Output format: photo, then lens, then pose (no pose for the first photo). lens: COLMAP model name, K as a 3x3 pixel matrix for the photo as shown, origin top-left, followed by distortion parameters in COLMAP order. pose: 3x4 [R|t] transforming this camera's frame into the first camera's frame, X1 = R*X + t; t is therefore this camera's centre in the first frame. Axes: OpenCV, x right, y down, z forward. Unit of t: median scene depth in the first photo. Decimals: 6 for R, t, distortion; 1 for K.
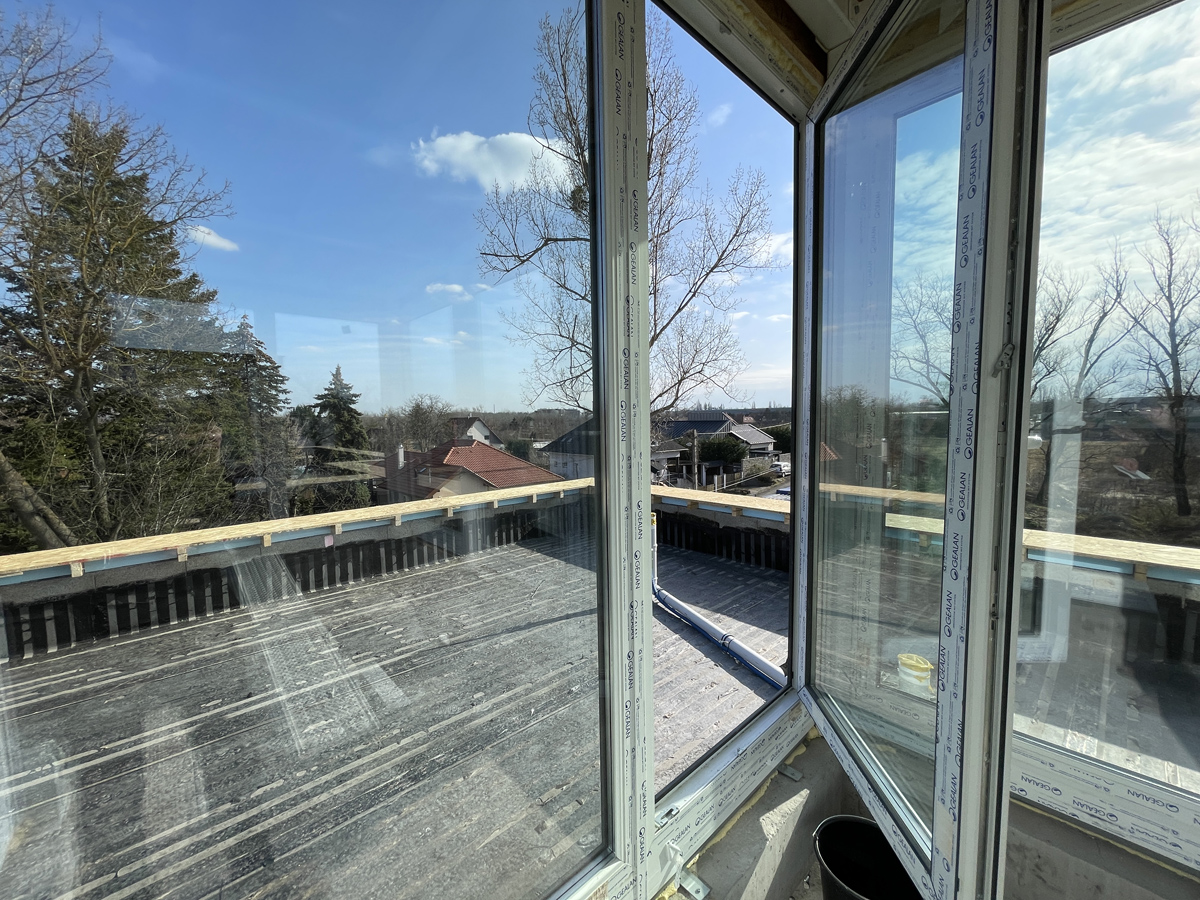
lens RADIAL K [[481.4, 0, 595.3], [0, 481.4, 454.0], [0, 0, 1]] dist [0.002451, -0.001708]
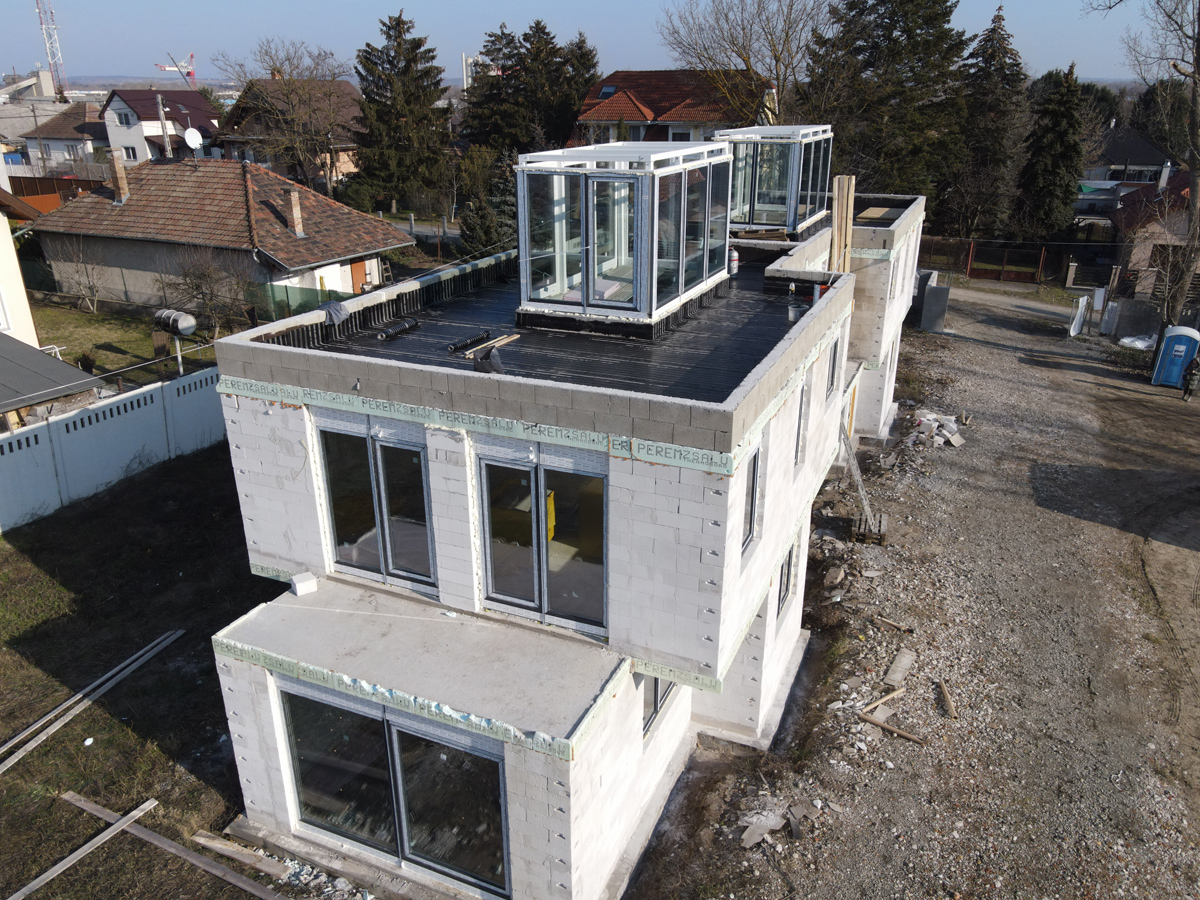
lens RADIAL K [[876.4, 0, 603.5], [0, 876.4, 451.8], [0, 0, 1]] dist [0.020227, -0.007366]
pose [[0.402331, 0.358871, -0.842224, 1.308528], [-0.074221, 0.929724, 0.360699, -0.076106], [0.912481, -0.082609, 0.400693, -0.862615]]
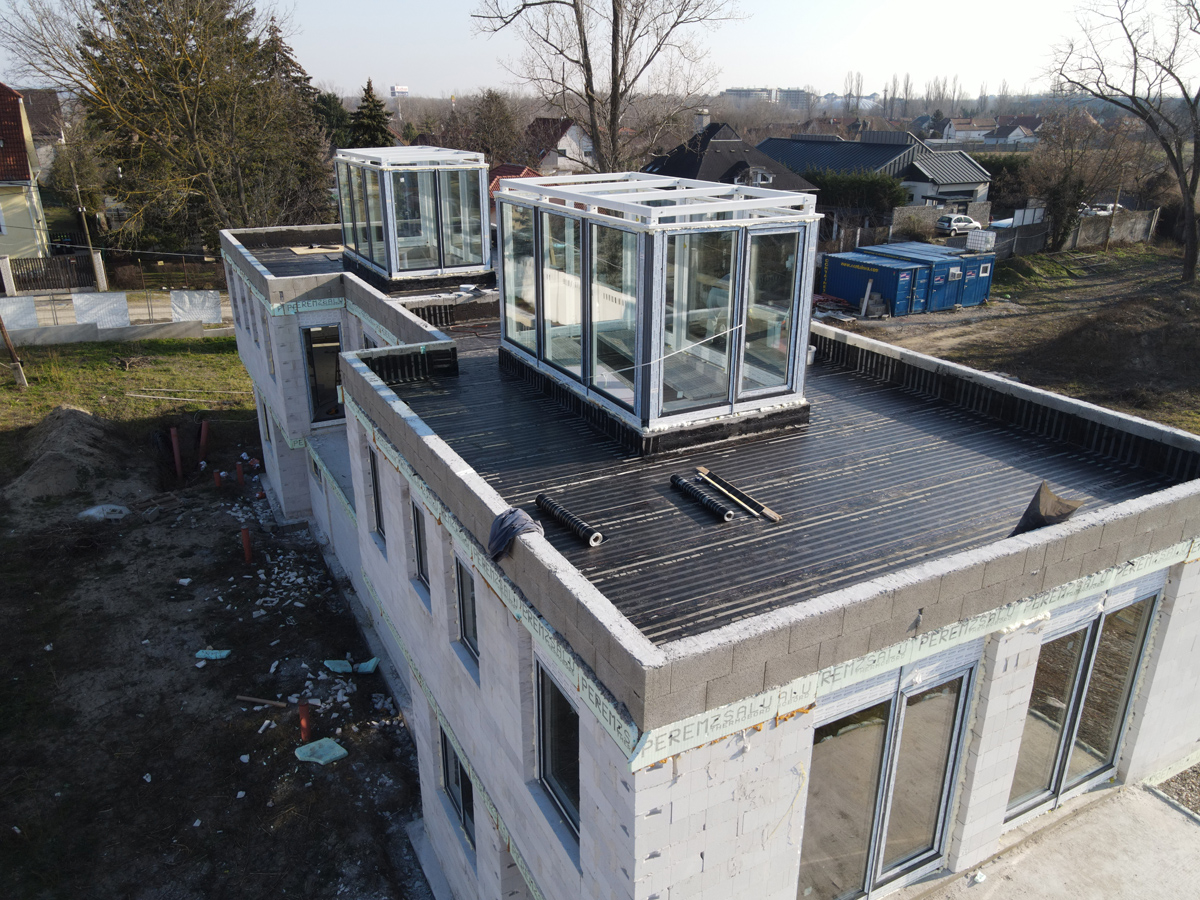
lens RADIAL K [[876.4, 0, 598.2], [0, 876.4, 450.1], [0, 0, 1]] dist [0.020227, -0.007366]
pose [[0.966243, 0.111847, -0.232086, 0.626446], [-0.038450, 0.953363, 0.299367, -0.052820], [0.254745, -0.280337, 0.925481, -1.126502]]
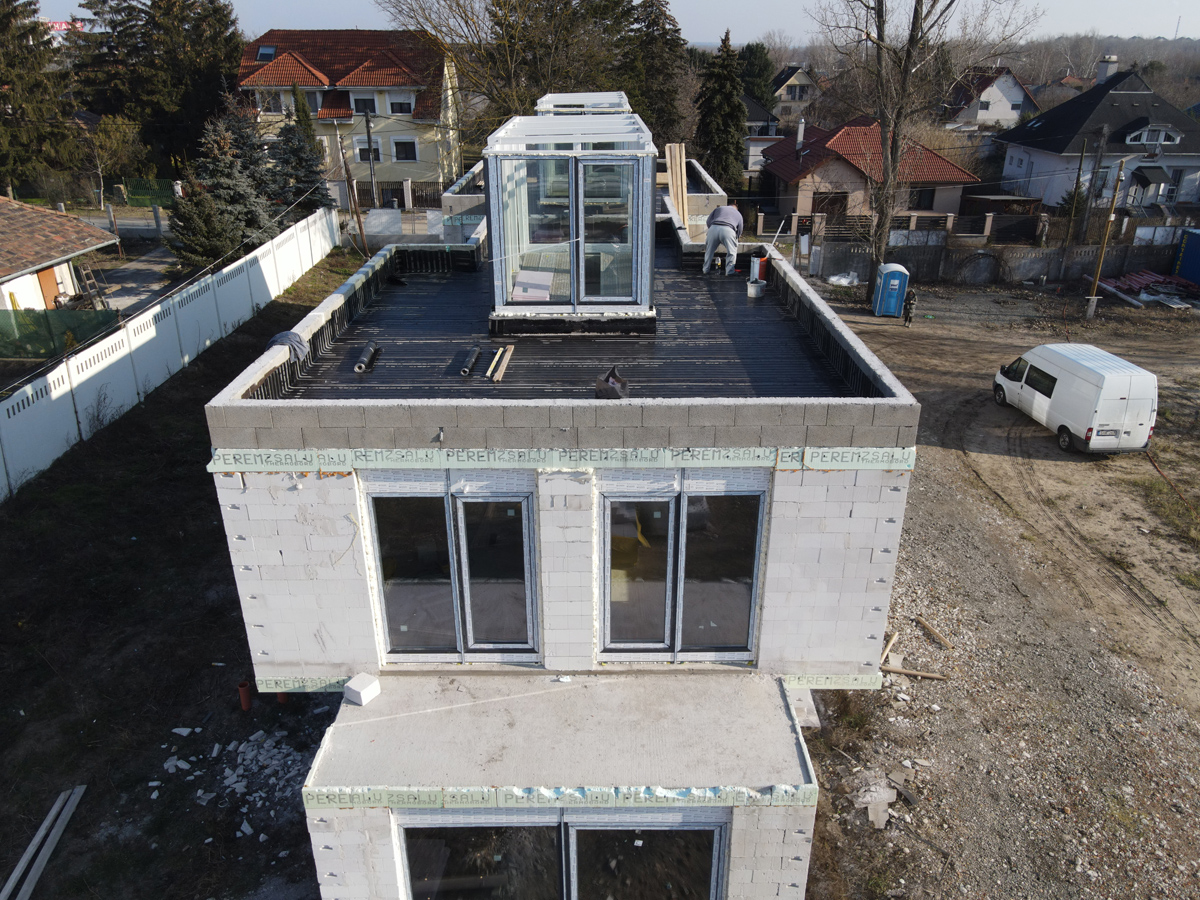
lens RADIAL K [[876.4, 0, 601.3], [0, 876.4, 449.4], [0, 0, 1]] dist [0.020227, -0.007366]
pose [[0.736256, 0.290890, -0.610991, 1.067912], [-0.061670, 0.927979, 0.367493, -0.065373], [0.673887, -0.232889, 0.701170, -1.066415]]
